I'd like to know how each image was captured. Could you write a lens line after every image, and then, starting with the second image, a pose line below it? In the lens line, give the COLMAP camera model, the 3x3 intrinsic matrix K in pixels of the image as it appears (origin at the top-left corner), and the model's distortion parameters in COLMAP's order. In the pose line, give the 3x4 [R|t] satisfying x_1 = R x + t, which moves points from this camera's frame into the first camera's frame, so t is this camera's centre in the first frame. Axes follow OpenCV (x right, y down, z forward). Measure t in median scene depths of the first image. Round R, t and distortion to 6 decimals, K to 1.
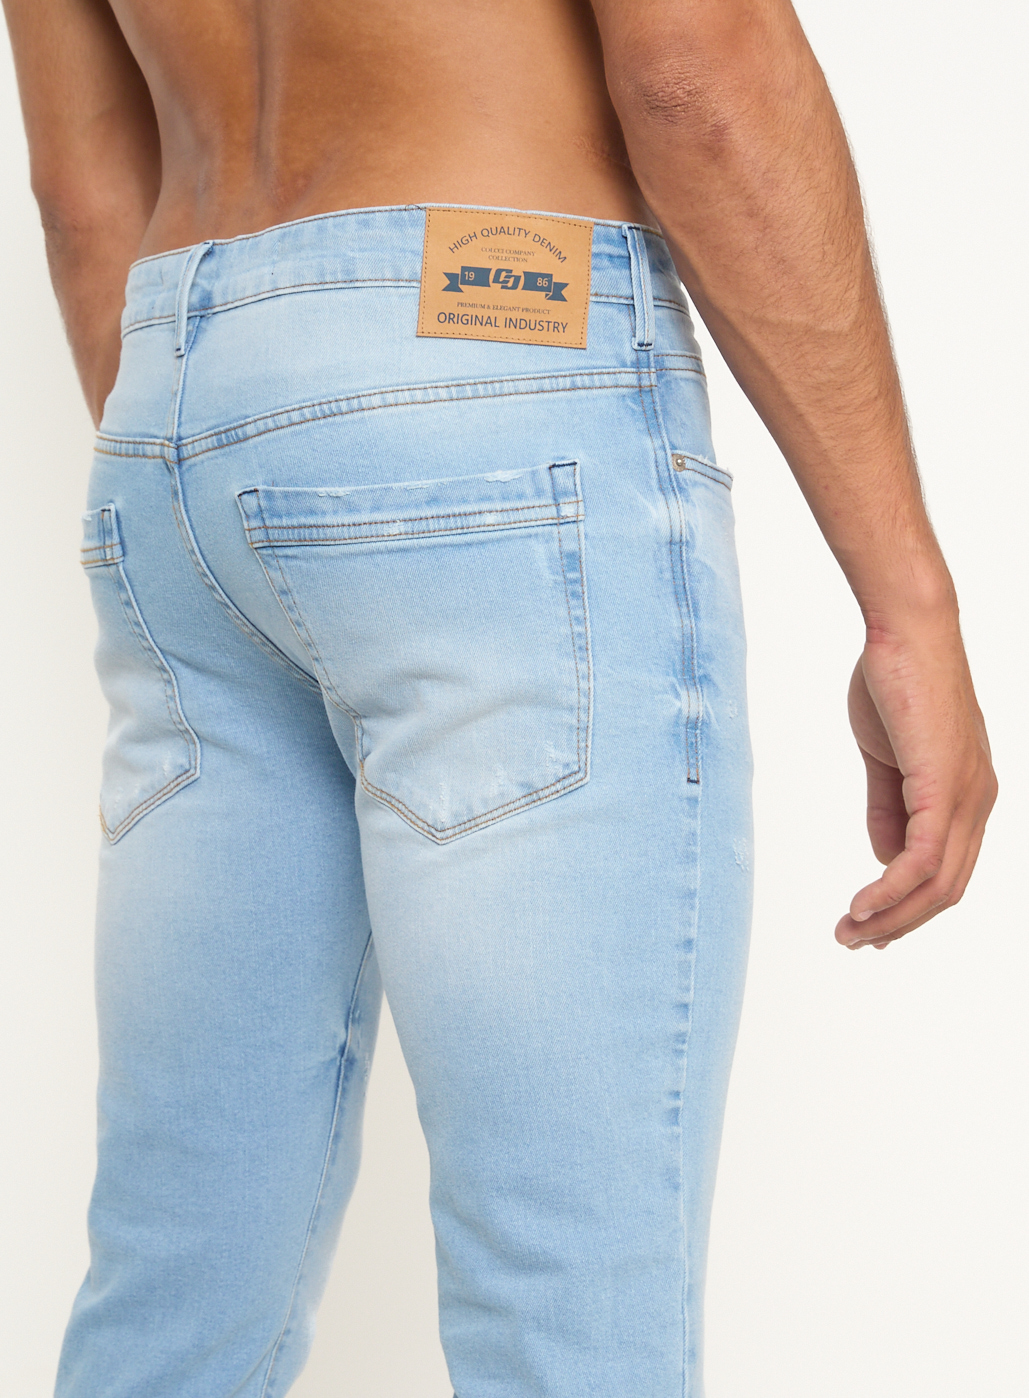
lens RADIAL K [[2657.0, 0, 514.5], [0, 2657.0, 699.0], [0, 0, 1]] dist [0.061653, 0.289466]
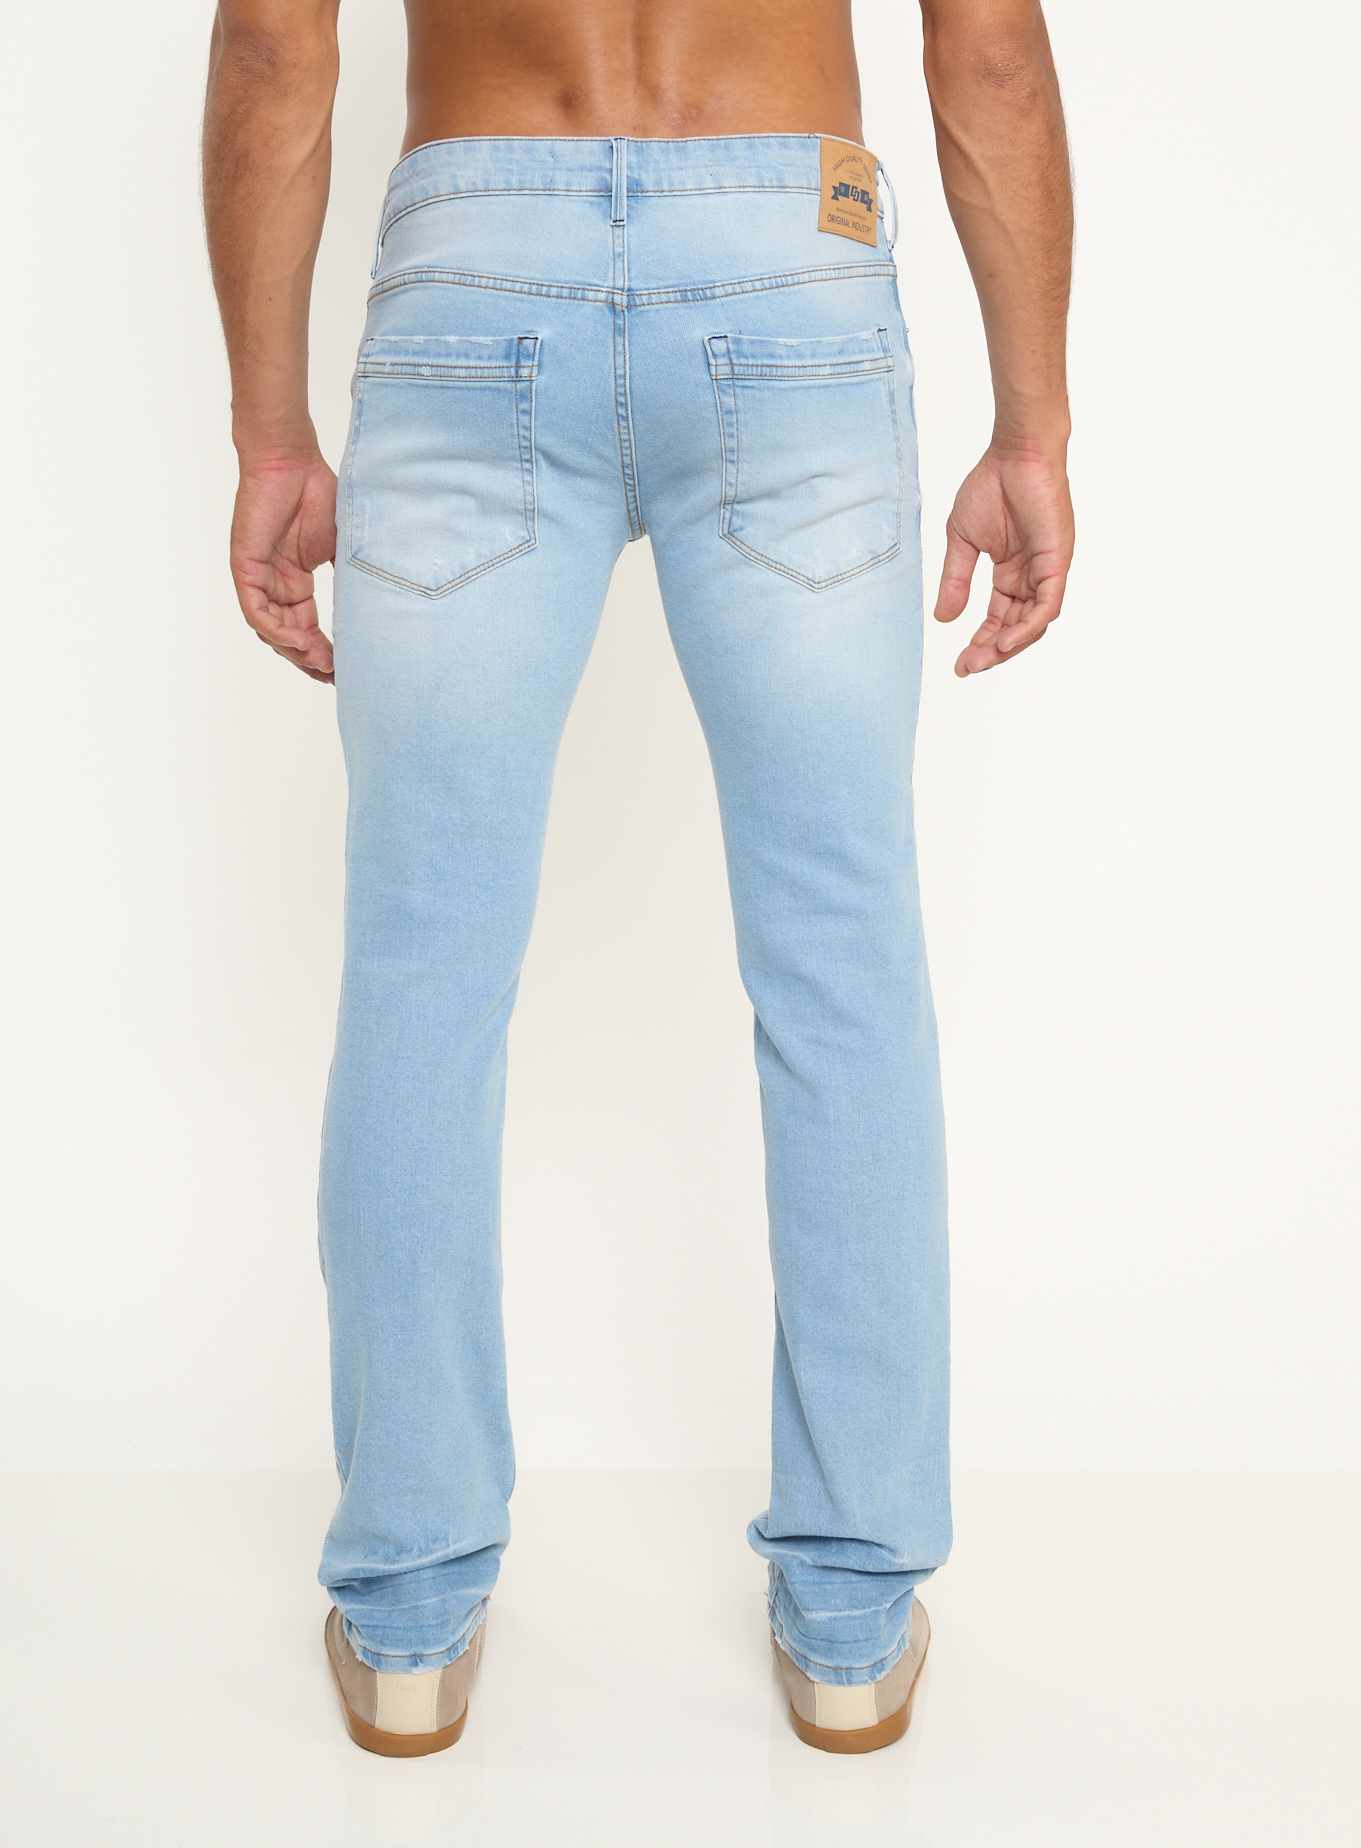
lens RADIAL K [[3512.2, 0, 680.5], [0, 3512.2, 924.0], [0, 0, 1]] dist [0.061653, 0.289466]
pose [[0.730185, -0.070070, 0.679647, -1.380082], [-0.020295, 0.992064, 0.124083, -0.002397], [-0.682948, -0.104397, 0.722968, -0.335644]]
